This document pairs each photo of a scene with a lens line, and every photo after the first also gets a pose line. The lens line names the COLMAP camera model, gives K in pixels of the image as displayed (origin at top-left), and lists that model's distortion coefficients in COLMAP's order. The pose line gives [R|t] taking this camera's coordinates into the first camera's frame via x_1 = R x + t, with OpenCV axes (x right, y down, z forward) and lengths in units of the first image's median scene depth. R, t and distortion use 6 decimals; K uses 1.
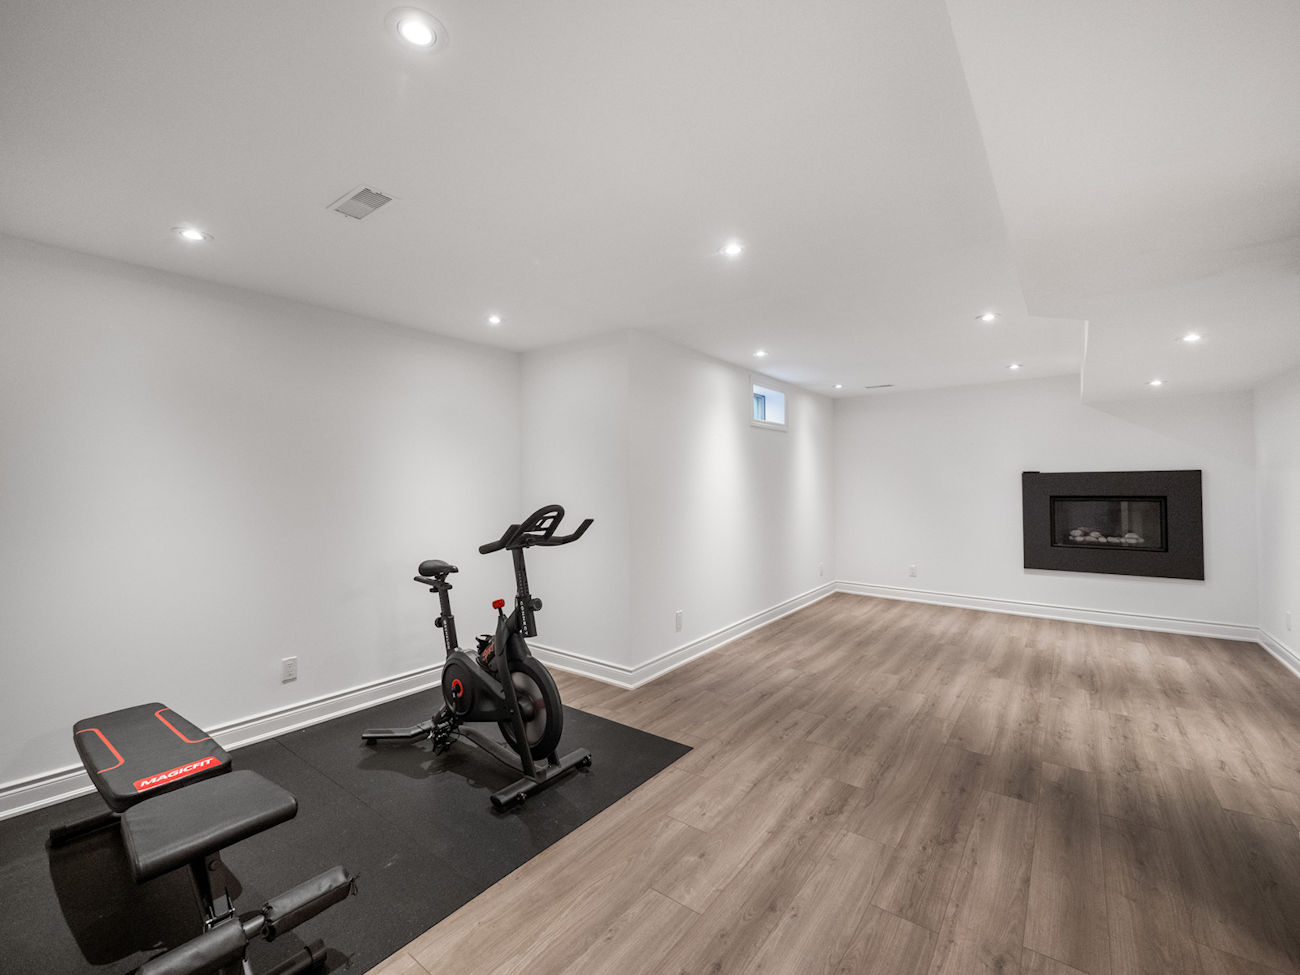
lens RADIAL K [[552.2, 0, 649.8], [0, 552.2, 482.1], [0, 0, 1]] dist [-0.008409, -0.000383]
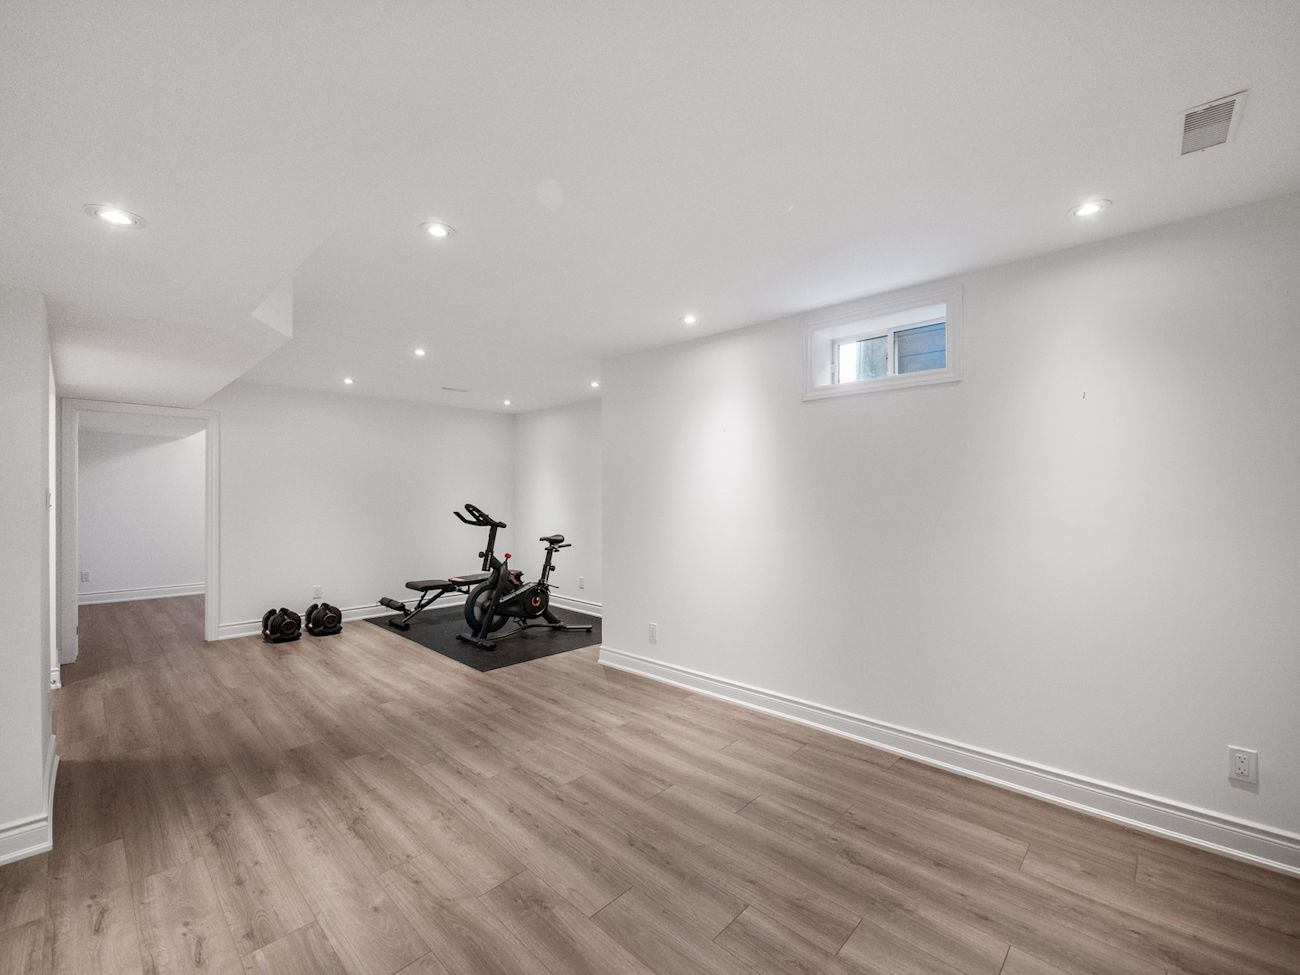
lens RADIAL K [[552.2, 0, 649.8], [0, 552.2, 482.1], [0, 0, 1]] dist [-0.008409, -0.000383]
pose [[-0.103477, -0.014092, -0.994532, 1.469904], [0.006502, 0.999869, -0.014844, -0.004965], [0.994611, -0.008002, -0.103372, 1.553053]]
